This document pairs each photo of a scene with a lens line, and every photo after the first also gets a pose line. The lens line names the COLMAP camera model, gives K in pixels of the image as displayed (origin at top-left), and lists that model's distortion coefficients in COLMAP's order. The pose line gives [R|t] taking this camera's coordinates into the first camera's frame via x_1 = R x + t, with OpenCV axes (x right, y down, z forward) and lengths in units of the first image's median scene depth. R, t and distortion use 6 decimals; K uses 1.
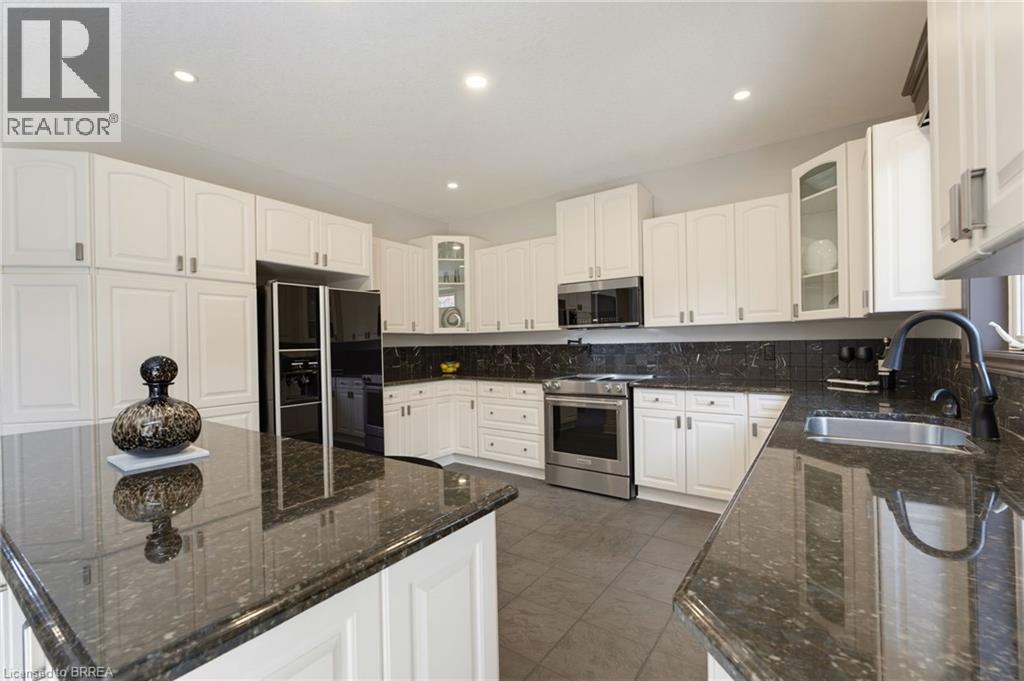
lens RADIAL K [[440.9, 0, 510.4], [0, 440.9, 343.9], [0, 0, 1]] dist [-0.000939, 0.000107]
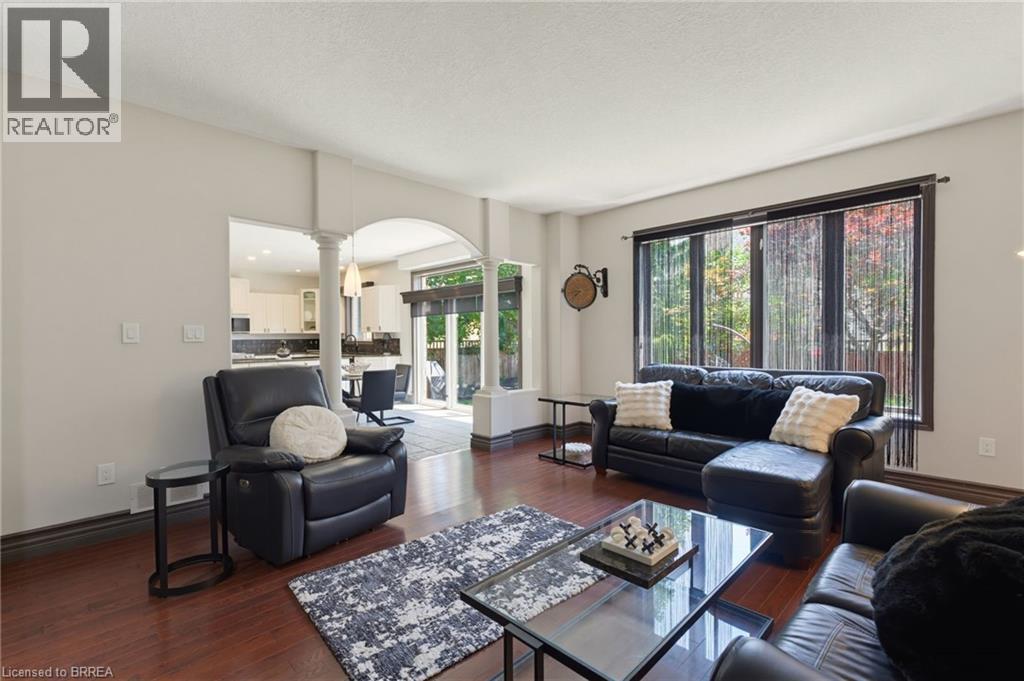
lens RADIAL K [[459.4, 0, 514.2], [0, 459.4, 343.0], [0, 0, 1]] dist [-0.001481, 0.000542]
pose [[0.165271, -0.001386, 0.986247, -2.221220], [0.009056, 0.999959, -0.000113, 0.032606], [-0.986207, 0.008950, 0.165277, -1.042525]]
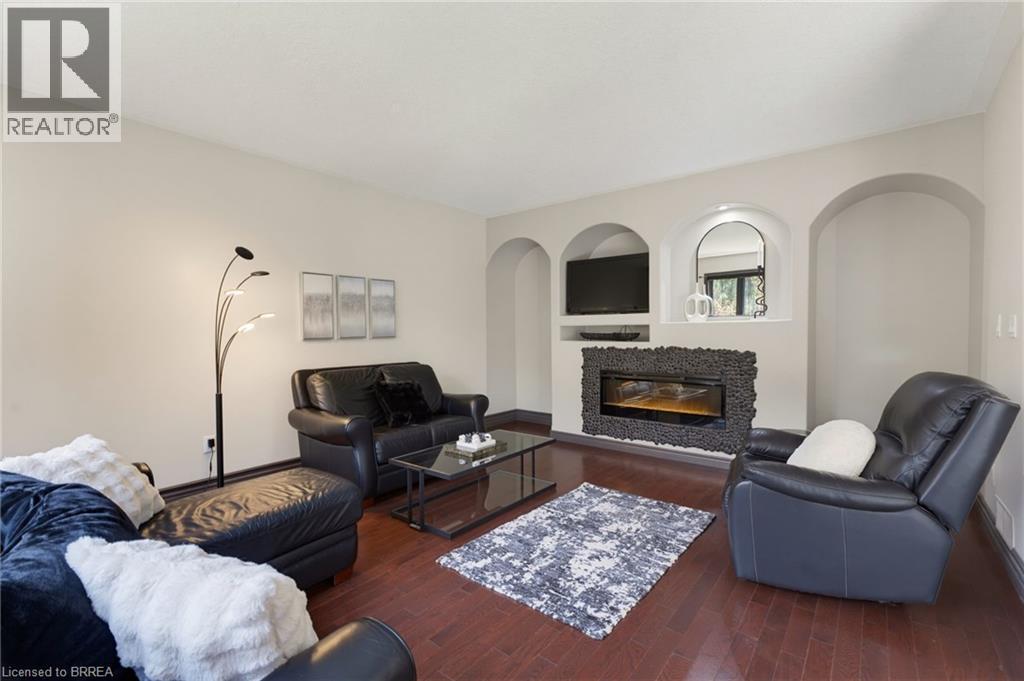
lens RADIAL K [[459.4, 0, 514.2], [0, 459.4, 343.0], [0, 0, 1]] dist [-0.001481, 0.000542]
pose [[-0.007772, 0.038756, -0.999218, -0.711845], [0.006289, 0.999231, 0.038708, 0.001531], [0.999950, -0.005983, -0.008009, -0.995906]]
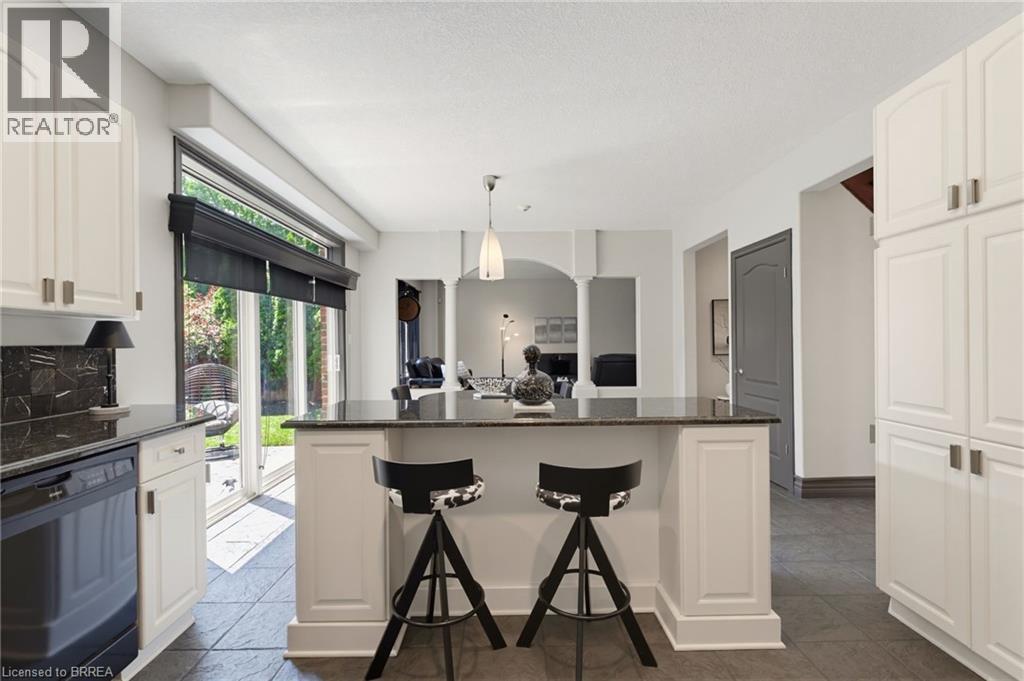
lens RADIAL K [[459.4, 0, 514.2], [0, 459.4, 343.0], [0, 0, 1]] dist [-0.001481, 0.000542]
pose [[-0.802894, 0.023212, -0.595669, 0.102552], [0.021330, 0.999720, 0.010207, 0.002301], [0.595739, -0.004510, -0.803165, 0.852531]]
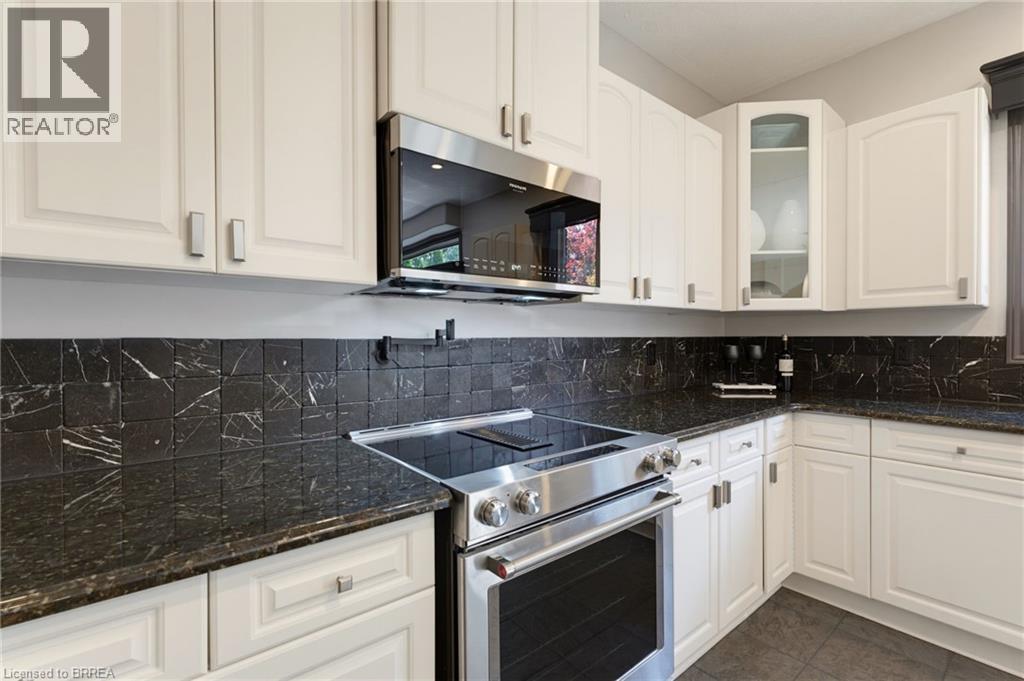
lens RADIAL K [[459.4, 0, 514.2], [0, 459.4, 343.0], [0, 0, 1]] dist [-0.001481, 0.000542]
pose [[0.250483, 0.006674, 0.968098, -0.163027], [-0.000735, 0.999977, -0.006703, 0.006875], [-0.968121, 0.000967, 0.250482, 0.999241]]
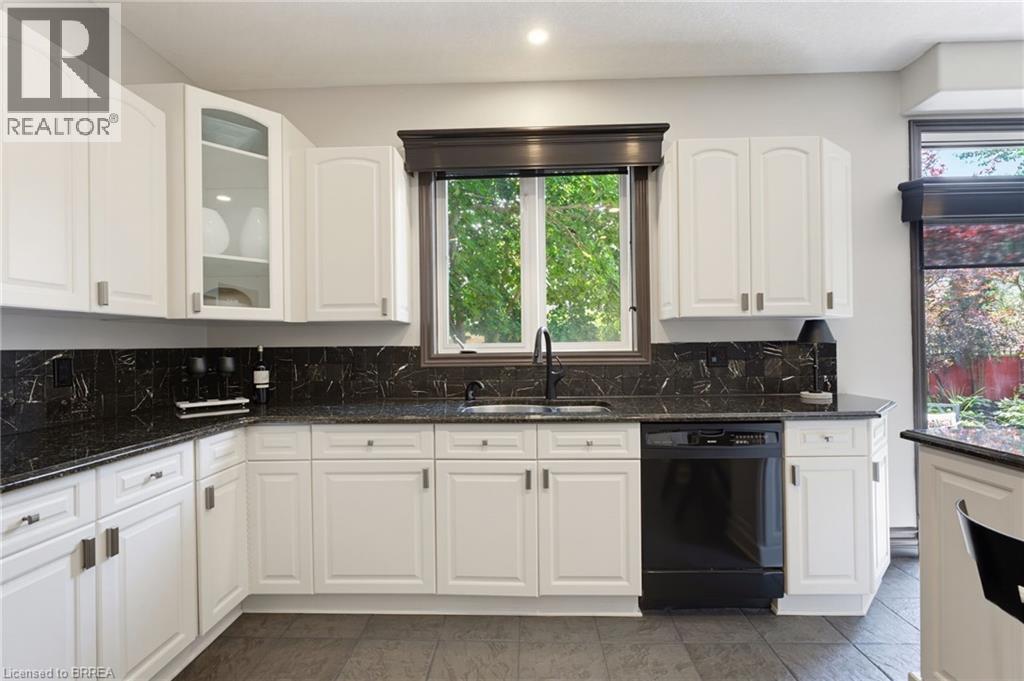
lens RADIAL K [[459.4, 0, 514.2], [0, 459.4, 343.0], [0, 0, 1]] dist [-0.001481, 0.000542]
pose [[-0.556290, 0.028571, 0.830497, -0.155039], [0.022601, 0.999559, -0.019248, 0.007270], [-0.830681, 0.008063, -0.556690, 0.834251]]
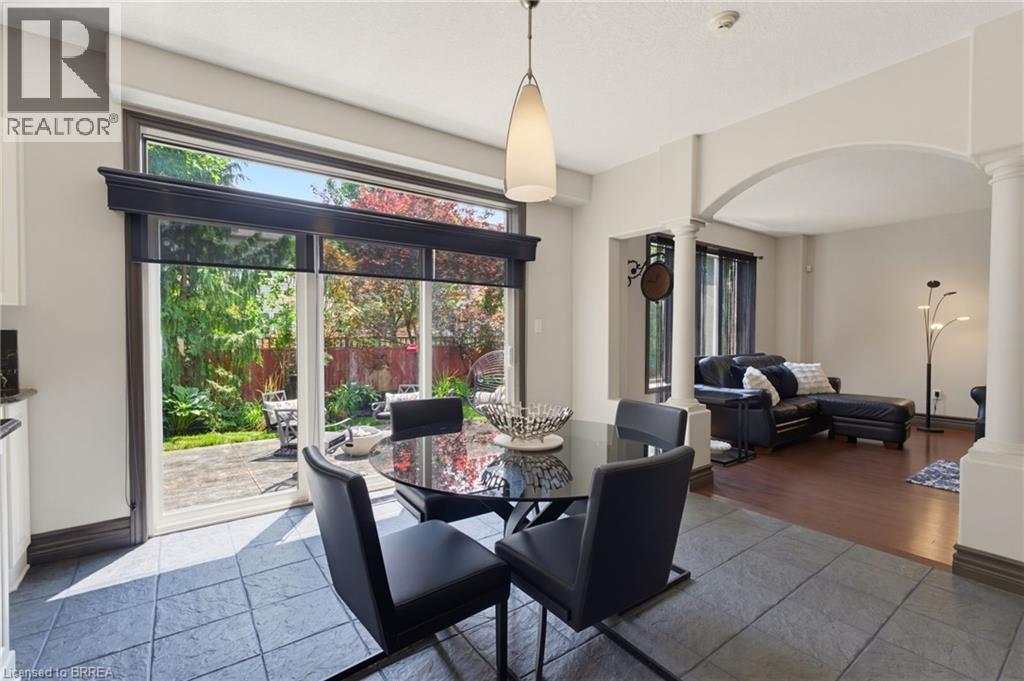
lens RADIAL K [[459.4, 0, 514.2], [0, 459.4, 343.0], [0, 0, 1]] dist [-0.001481, 0.000542]
pose [[-0.951712, 0.007078, 0.306912, -0.715624], [0.012537, 0.999796, 0.015819, 0.017391], [-0.306737, 0.018903, -0.951607, 0.405384]]
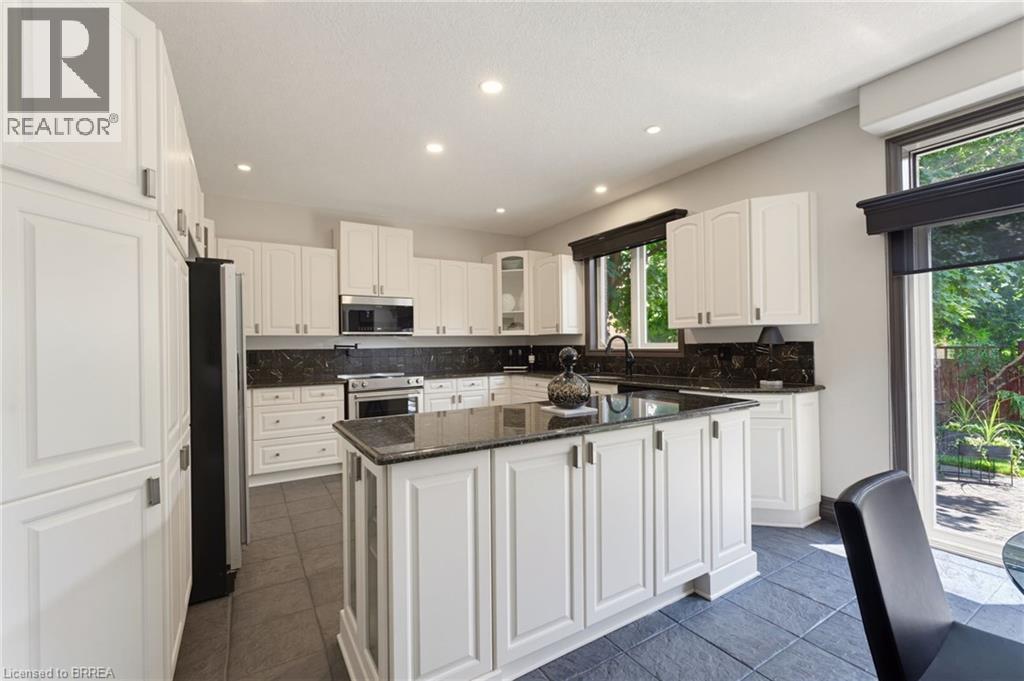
lens RADIAL K [[440.9, 0, 510.4], [0, 440.9, 343.9], [0, 0, 1]] dist [-0.000939, 0.000107]
pose [[0.389810, 0.015824, 0.920760, -0.864559], [0.008506, 0.999748, -0.020783, 0.017853], [-0.920856, 0.015933, 0.389577, 0.207192]]
